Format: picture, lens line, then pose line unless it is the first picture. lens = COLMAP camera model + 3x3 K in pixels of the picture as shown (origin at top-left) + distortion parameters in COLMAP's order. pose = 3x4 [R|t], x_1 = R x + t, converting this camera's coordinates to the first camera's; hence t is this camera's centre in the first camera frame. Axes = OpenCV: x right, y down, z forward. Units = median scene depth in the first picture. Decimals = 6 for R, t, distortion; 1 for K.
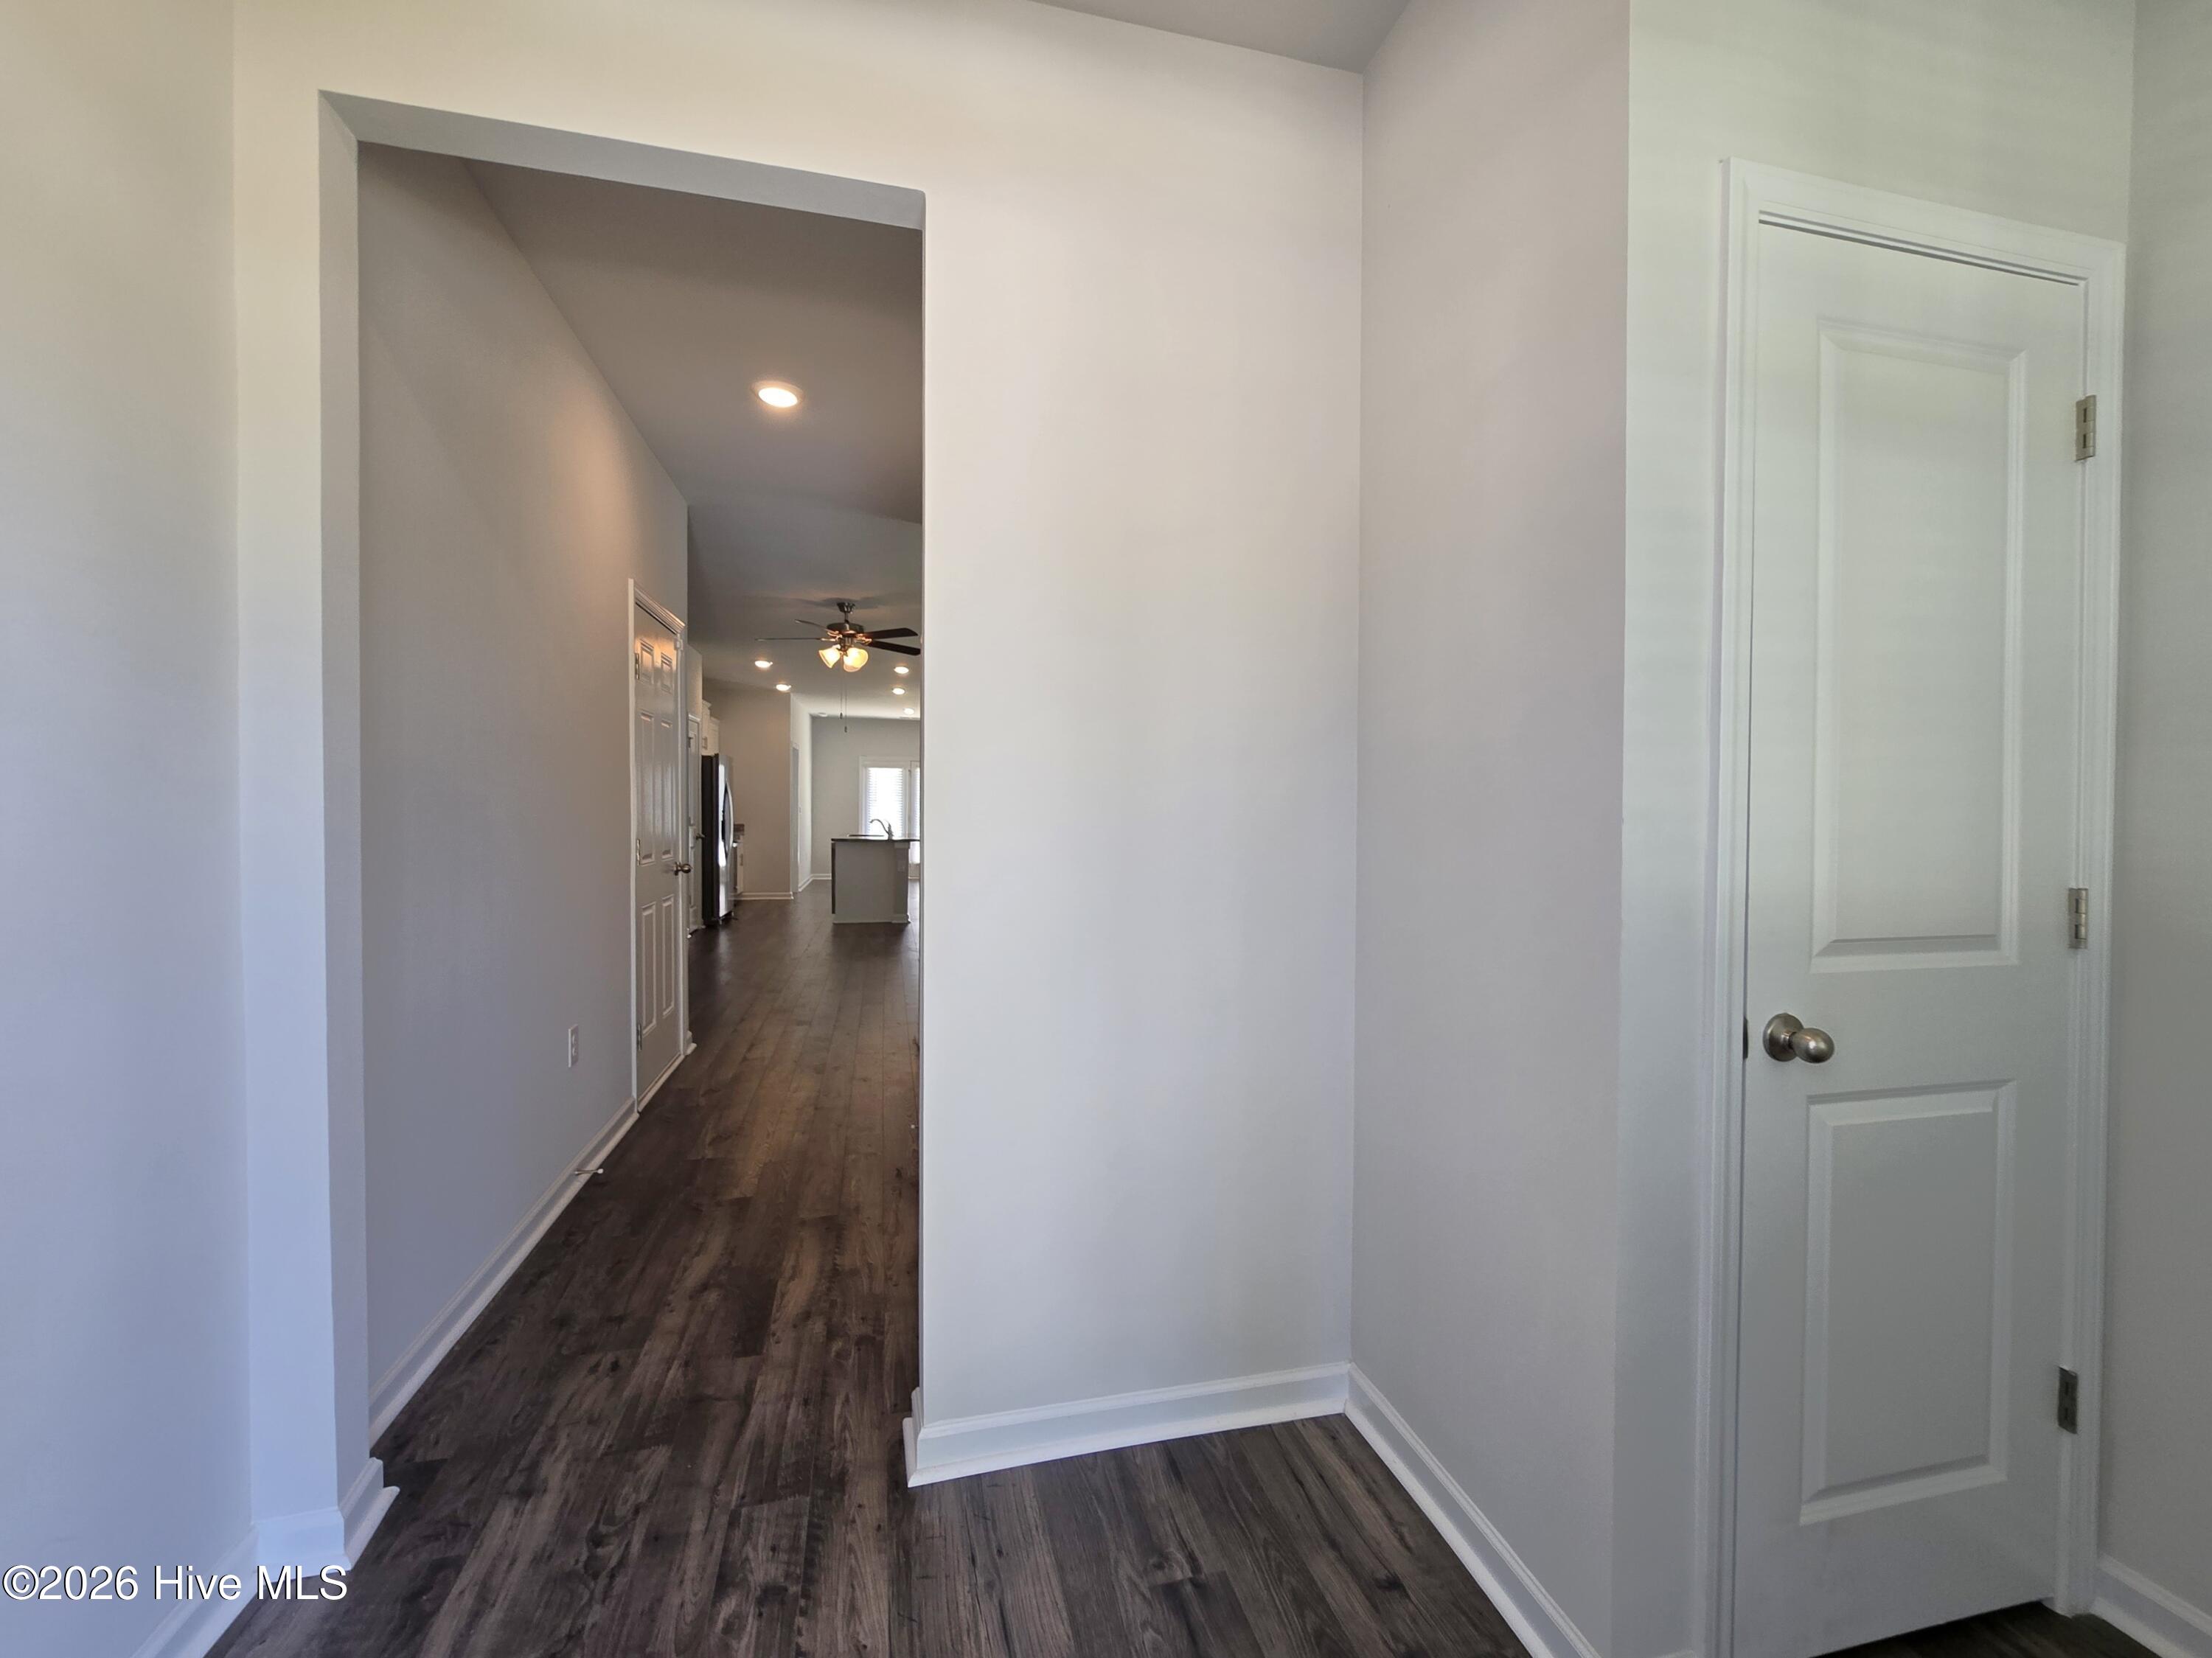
lens RADIAL K [[888.4, 0, 1106.0], [0, 888.4, 829.0], [0, 0, 1]] dist [-0.025767, -0.000027]
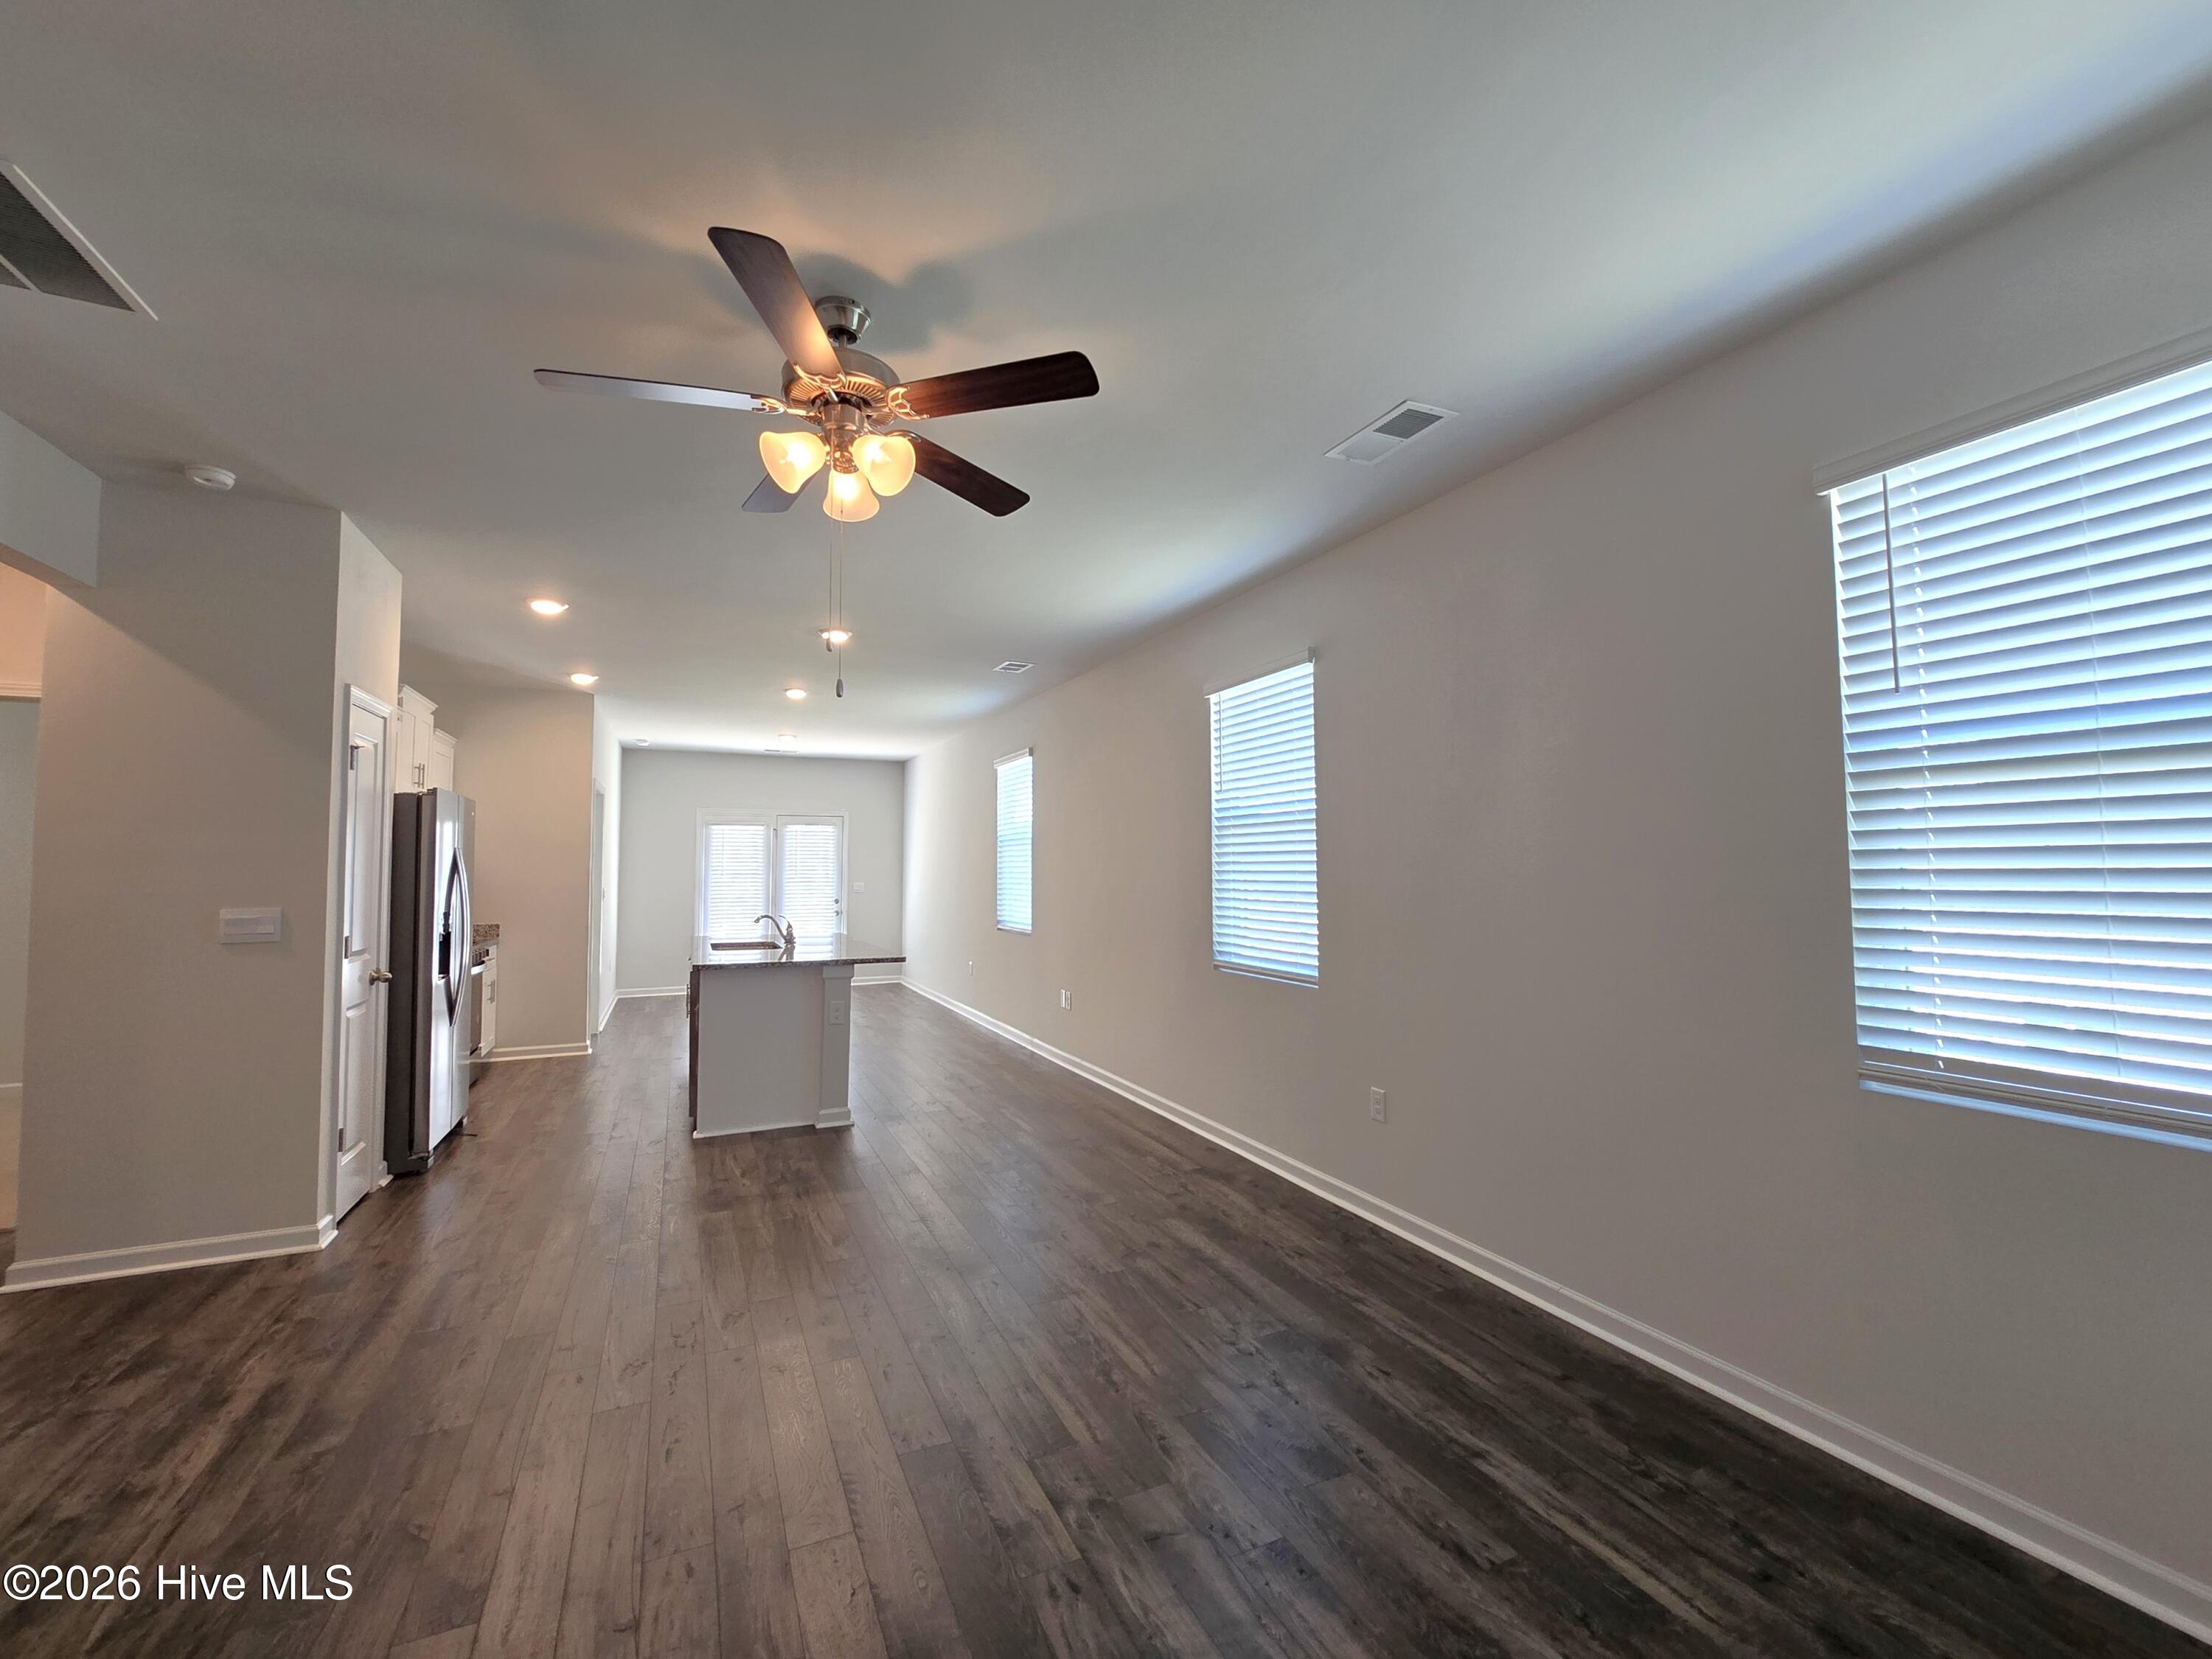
lens RADIAL K [[888.5, 0, 1106.0], [0, 888.5, 829.5], [0, 0, 1]] dist [-0.025767, -0.000027]
pose [[0.978193, -0.003824, 0.207665, -0.176029], [0.018334, 0.997517, -0.067995, -0.023956], [-0.206889, 0.070319, 0.975834, 0.443630]]
